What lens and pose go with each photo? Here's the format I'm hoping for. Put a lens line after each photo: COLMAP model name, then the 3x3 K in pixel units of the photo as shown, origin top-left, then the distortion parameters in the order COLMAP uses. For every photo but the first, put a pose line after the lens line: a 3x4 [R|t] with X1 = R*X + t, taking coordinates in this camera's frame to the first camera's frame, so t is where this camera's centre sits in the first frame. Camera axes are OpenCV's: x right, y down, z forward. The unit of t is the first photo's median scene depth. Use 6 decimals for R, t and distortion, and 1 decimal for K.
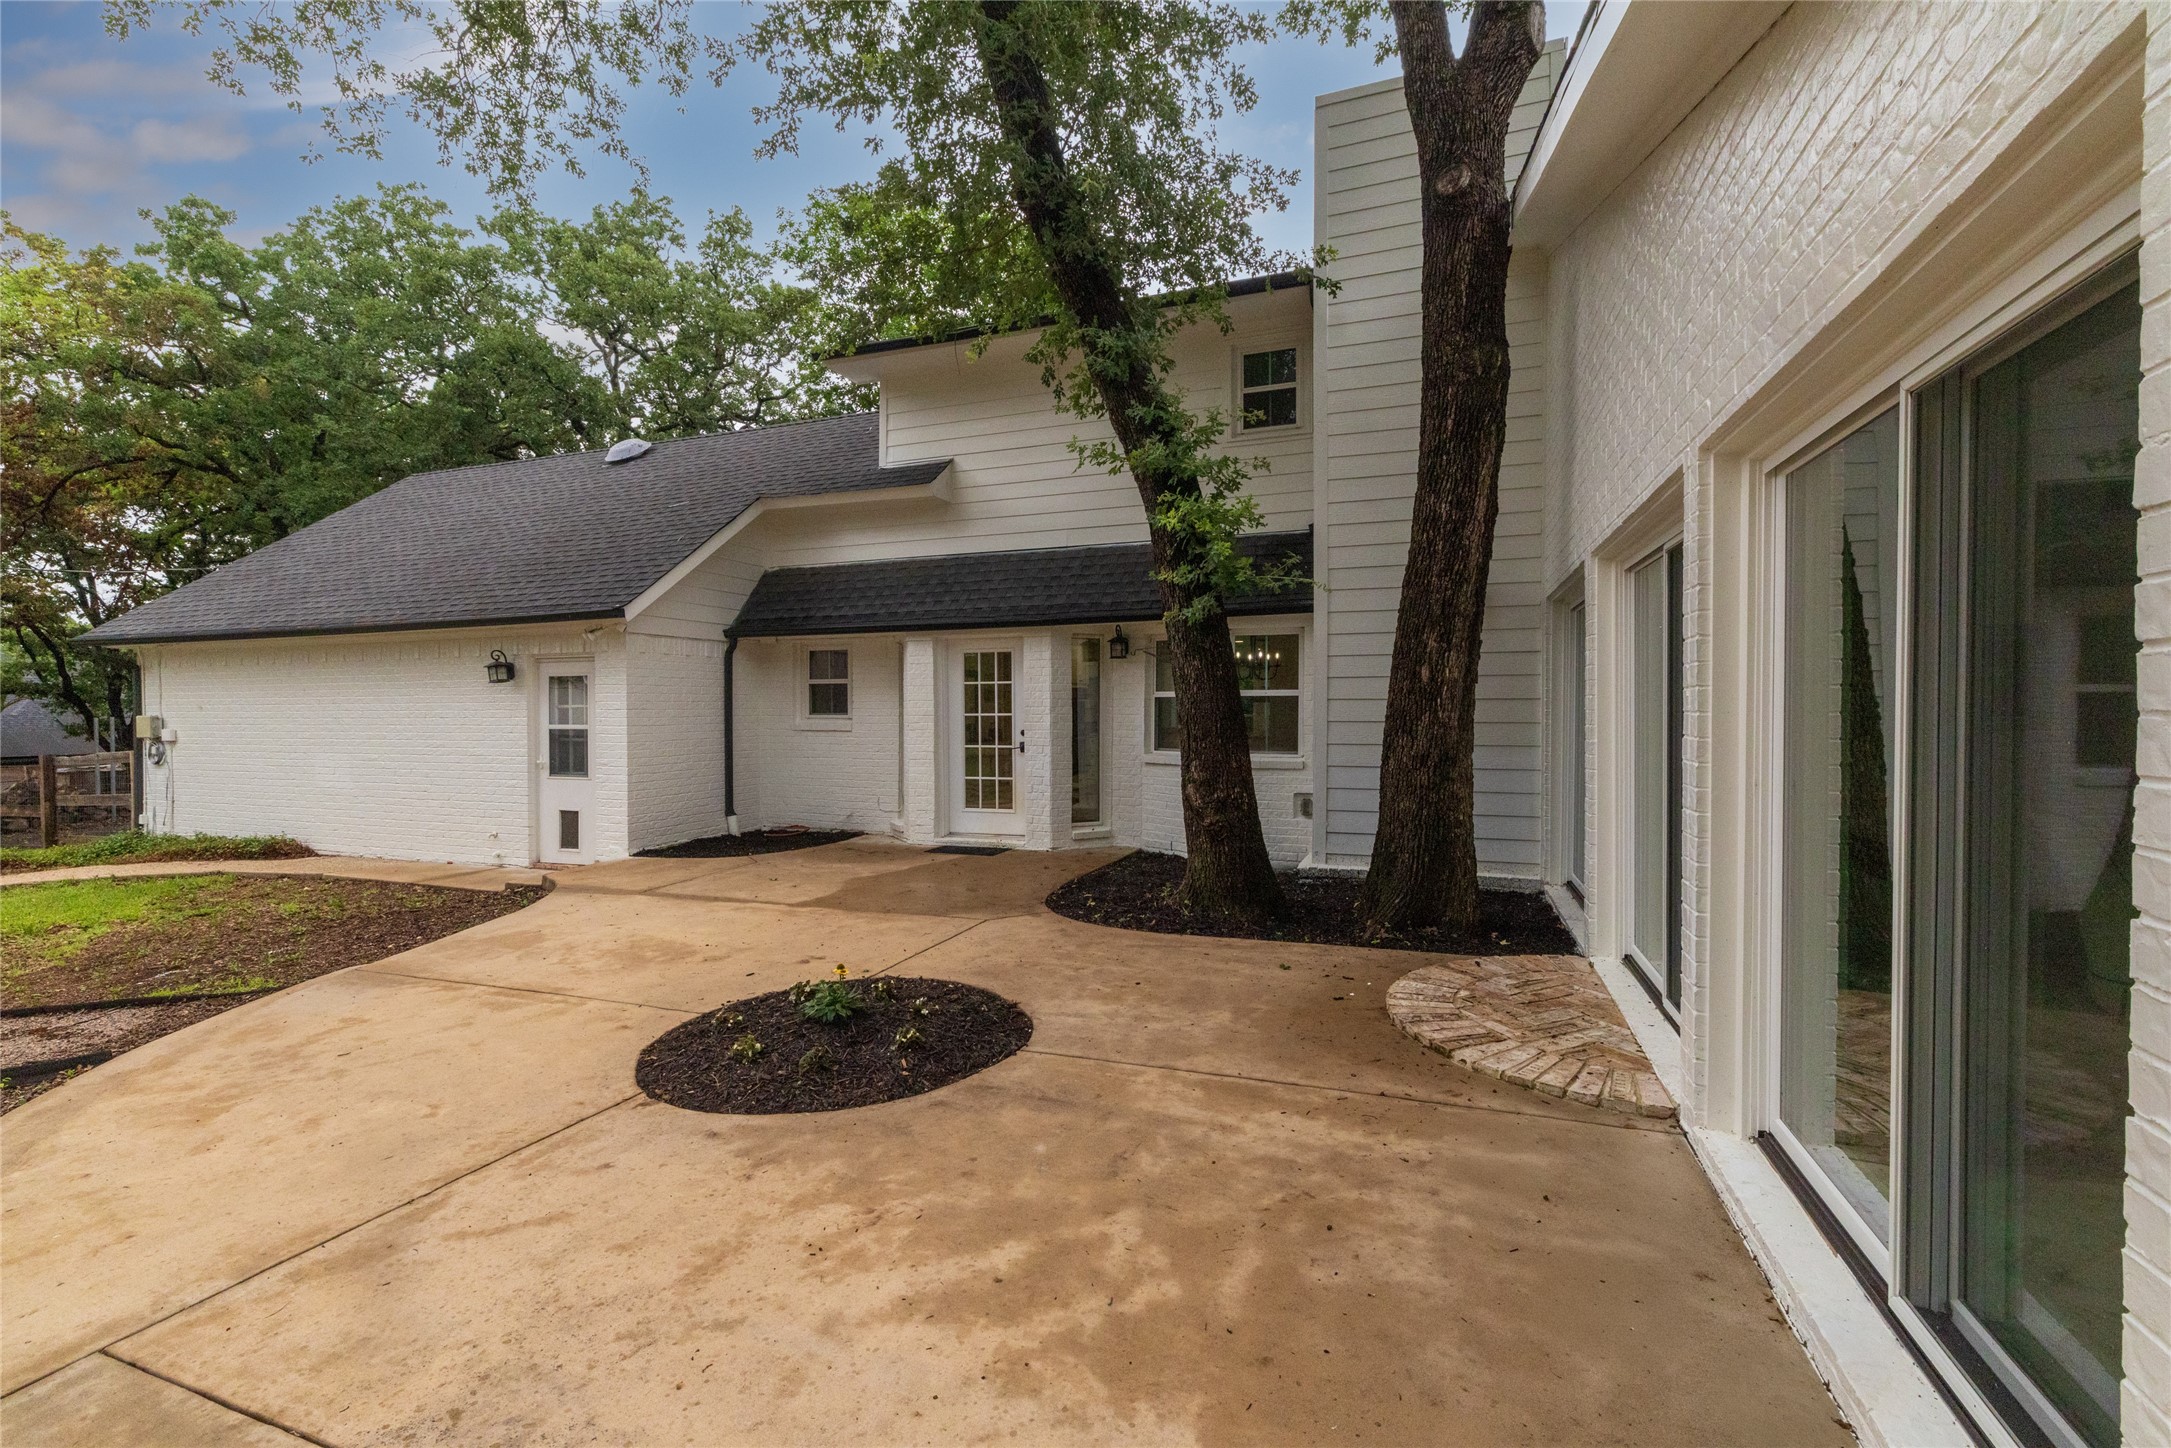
lens RADIAL K [[936.1, 0, 1077.9], [0, 936.1, 714.8], [0, 0, 1]] dist [-0.002611, 0.000163]
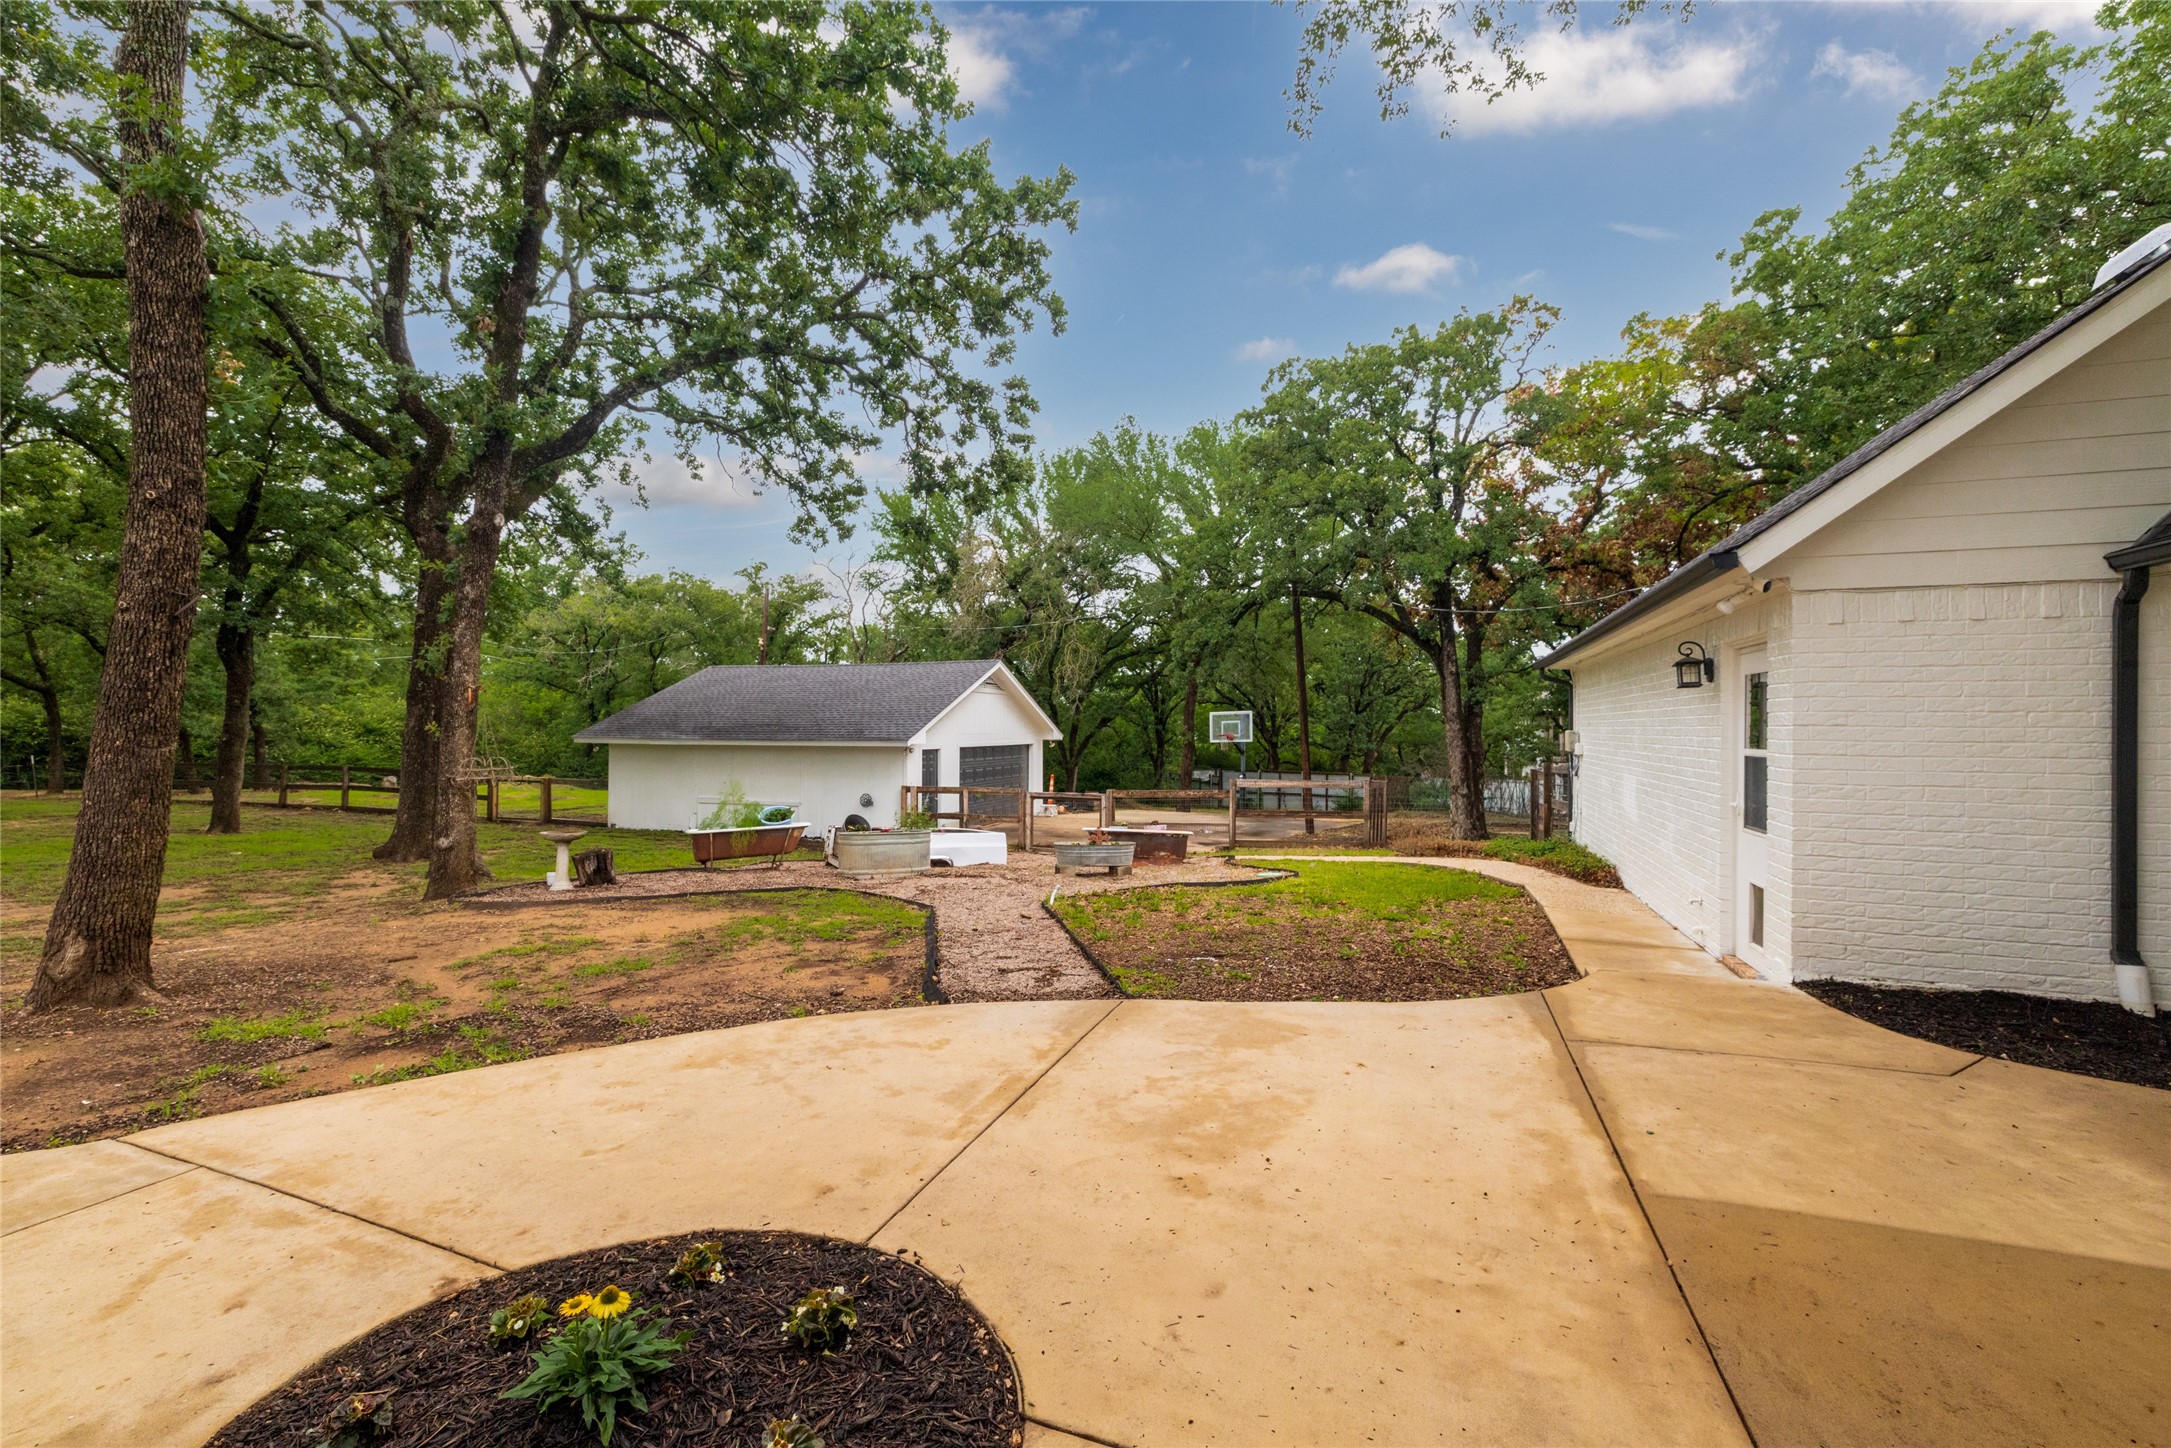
lens RADIAL K [[936.1, 0, 1077.9], [0, 936.1, 714.8], [0, 0, 1]] dist [-0.002611, 0.000163]
pose [[0.006679, -0.007511, -0.999949, 0.183070], [-0.017543, 0.999817, -0.007627, 0.000329], [0.999824, 0.017593, 0.006546, 1.200880]]
